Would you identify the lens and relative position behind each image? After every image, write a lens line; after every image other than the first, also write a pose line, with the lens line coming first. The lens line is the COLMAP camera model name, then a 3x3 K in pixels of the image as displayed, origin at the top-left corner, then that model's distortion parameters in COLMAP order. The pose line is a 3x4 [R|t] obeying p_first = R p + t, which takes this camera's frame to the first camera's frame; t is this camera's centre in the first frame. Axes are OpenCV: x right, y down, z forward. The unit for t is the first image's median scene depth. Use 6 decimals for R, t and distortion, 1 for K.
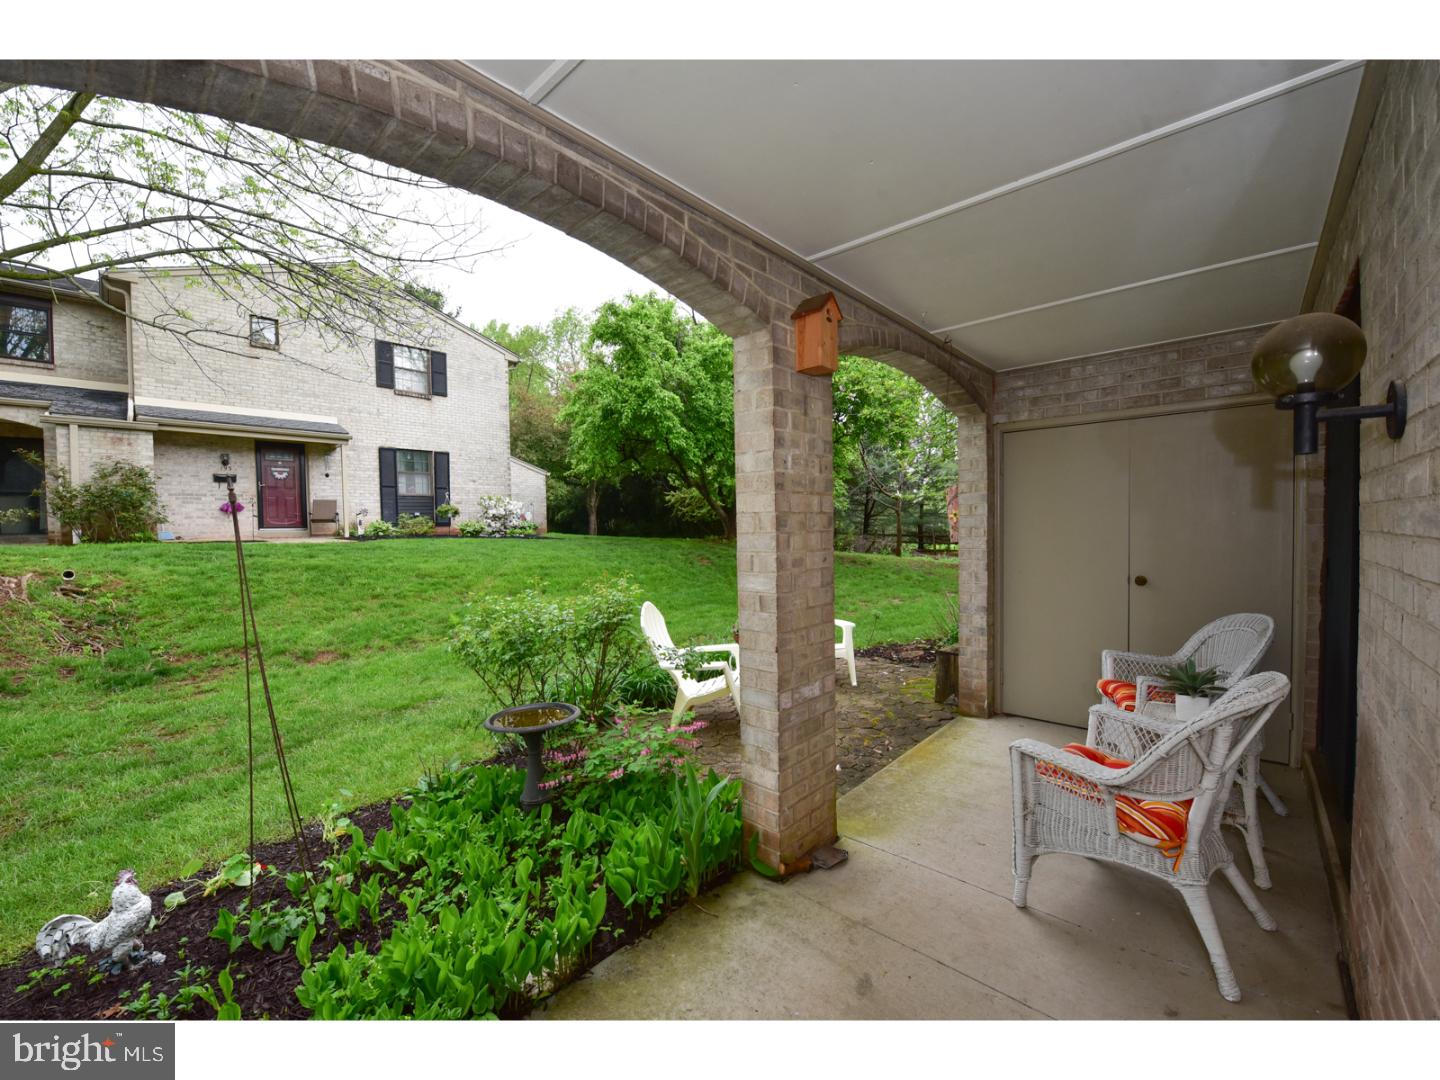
lens RADIAL K [[585.7, 0, 720.1], [0, 585.7, 545.2], [0, 0, 1]] dist [-0.021464, -0.000653]
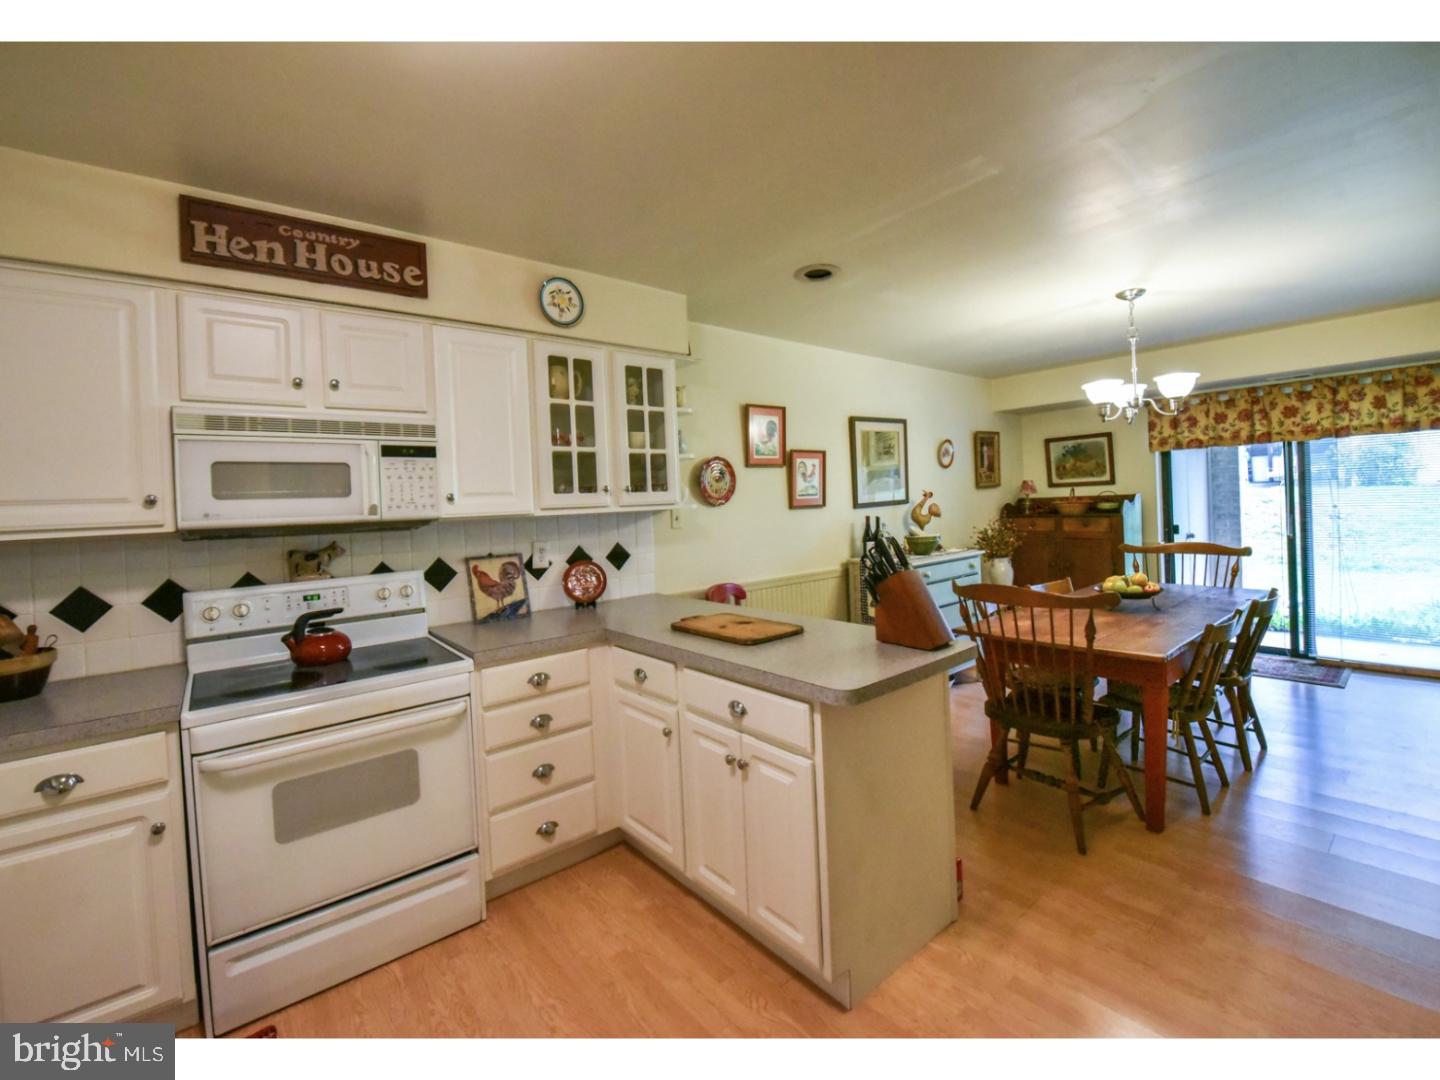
lens RADIAL K [[610.2, 0, 724.4], [0, 610.2, 507.3], [0, 0, 1]] dist [-0.019678, -0.000013]
pose [[-0.142072, 0.031007, -0.989371, 0.591203], [0.011422, 0.999494, 0.029684, -0.013959], [0.989790, -0.007084, -0.142354, -0.369745]]
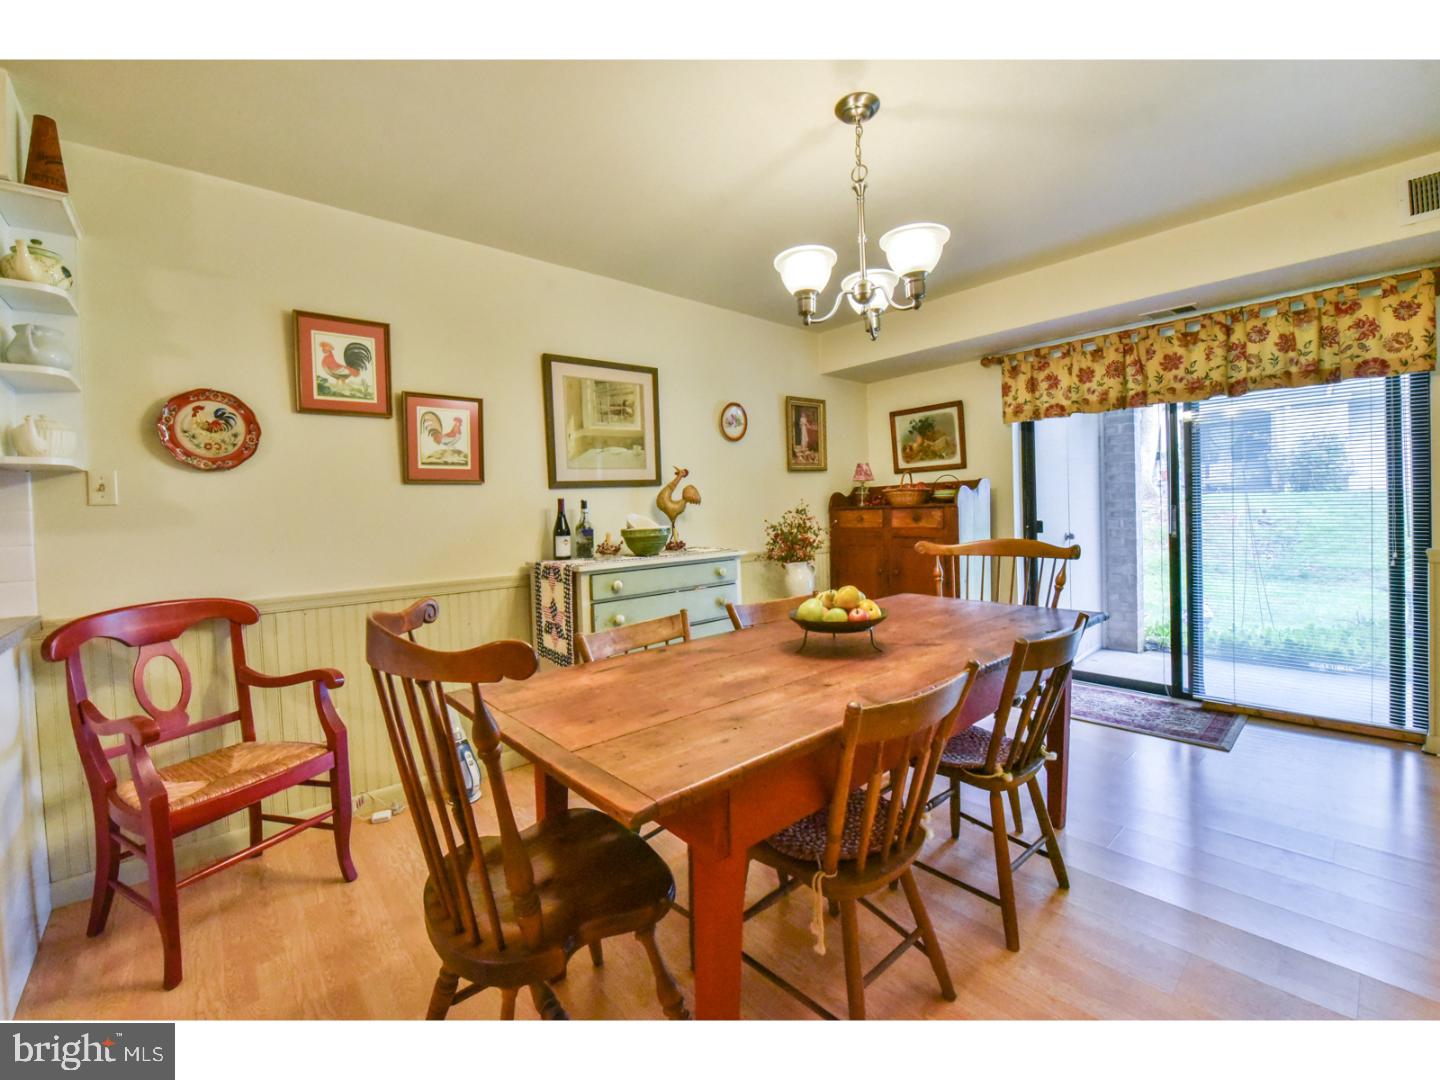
lens RADIAL K [[602.8, 0, 723.0], [0, 602.8, 520.6], [0, 0, 1]] dist [-0.020210, -0.000676]
pose [[-0.097870, 0.041028, -0.994353, 0.430292], [0.001155, 0.999154, 0.041113, 0.005342], [0.995198, 0.002875, -0.097835, -0.221516]]
